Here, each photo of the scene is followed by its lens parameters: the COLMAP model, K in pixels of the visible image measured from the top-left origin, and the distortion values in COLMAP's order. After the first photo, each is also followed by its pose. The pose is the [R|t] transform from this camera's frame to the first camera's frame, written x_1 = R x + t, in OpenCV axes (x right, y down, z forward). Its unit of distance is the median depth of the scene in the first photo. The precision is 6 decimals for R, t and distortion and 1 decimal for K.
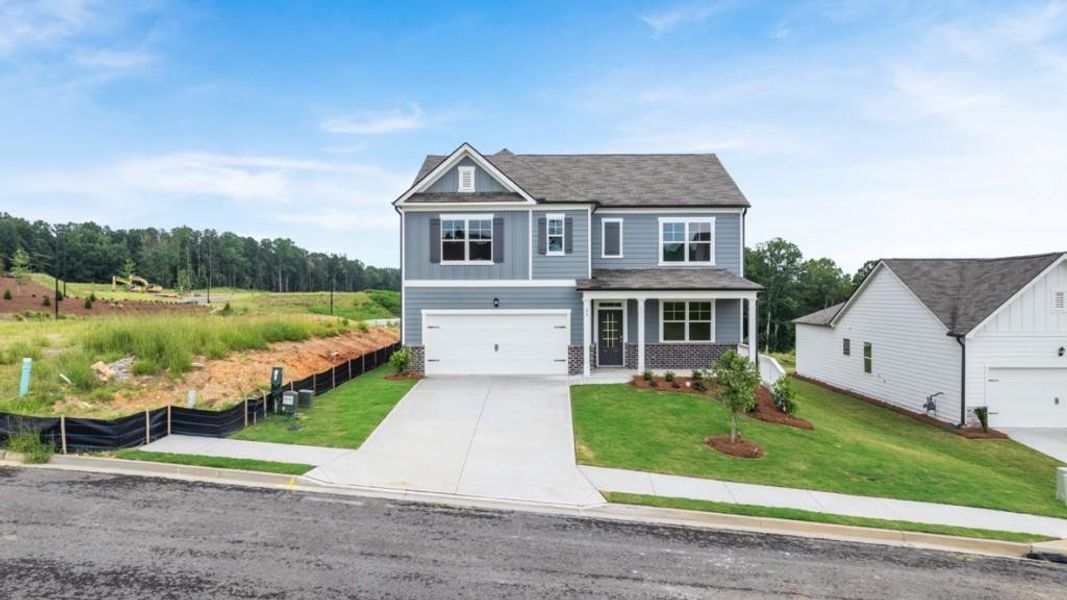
lens RADIAL K [[459.7, 0, 529.7], [0, 459.7, 301.2], [0, 0, 1]] dist [-0.007429, 0.000318]
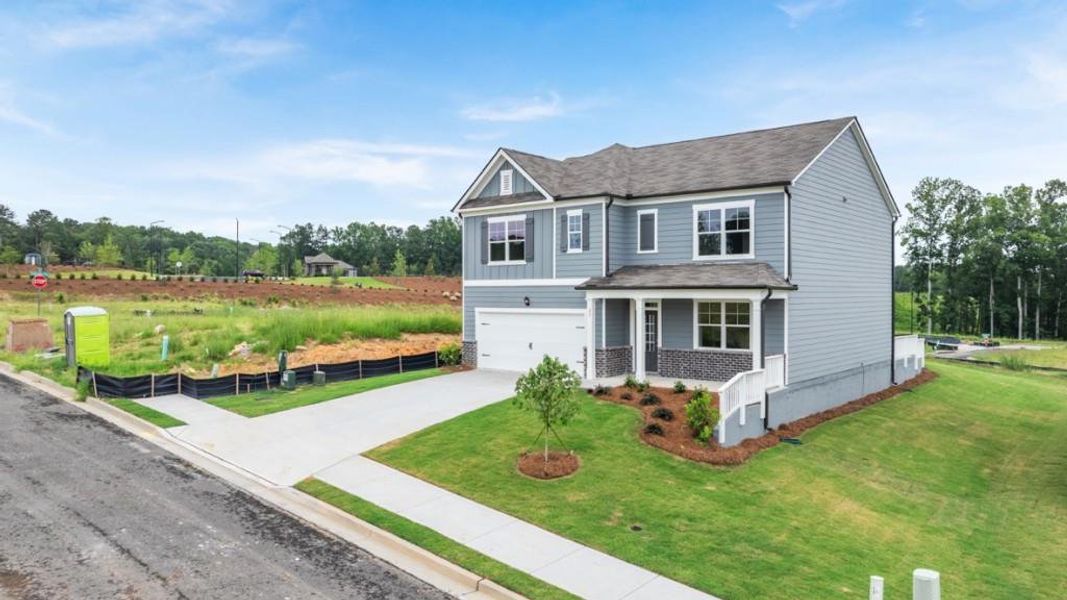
lens RADIAL K [[459.7, 0, 529.7], [0, 459.7, 301.2], [0, 0, 1]] dist [-0.007429, 0.000318]
pose [[0.908694, 0.007819, -0.417389, 0.364821], [-0.006489, 0.999968, 0.004604, -0.002355], [0.417412, -0.001475, 0.908716, 0.081358]]
